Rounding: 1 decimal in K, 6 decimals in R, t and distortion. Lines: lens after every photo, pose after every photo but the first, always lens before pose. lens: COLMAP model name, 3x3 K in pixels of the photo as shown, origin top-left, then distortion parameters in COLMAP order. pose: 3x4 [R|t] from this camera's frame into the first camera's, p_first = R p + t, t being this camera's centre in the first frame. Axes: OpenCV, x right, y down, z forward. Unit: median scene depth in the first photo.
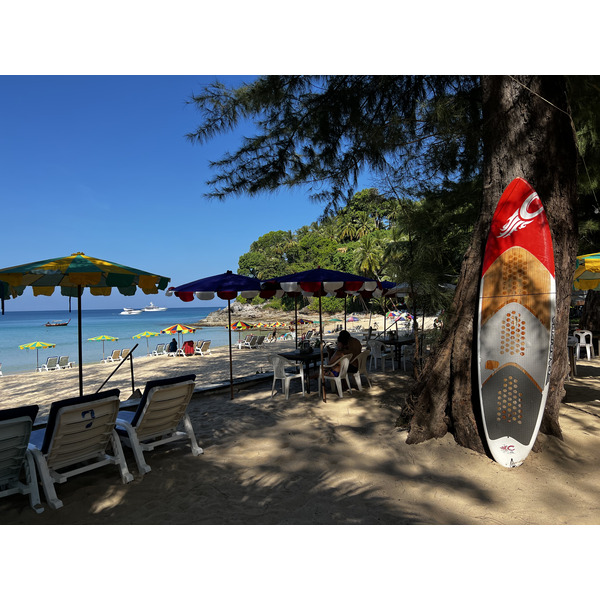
lens RADIAL K [[423.6, 0, 300.0], [0, 423.6, 300.0], [0, 0, 1]] dist [0.001190, -0.000252]
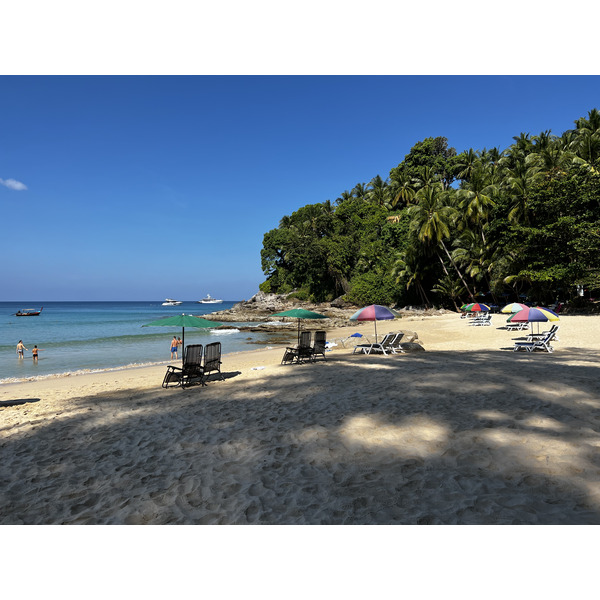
lens RADIAL K [[423.6, 0, 300.0], [0, 423.6, 300.0], [0, 0, 1]] dist [0.001190, -0.000252]
pose [[0.990085, 0.017798, -0.139340, 0.043602], [-0.016059, 0.999779, 0.013591, 0.011493], [0.139551, -0.011219, 0.990151, 0.261959]]
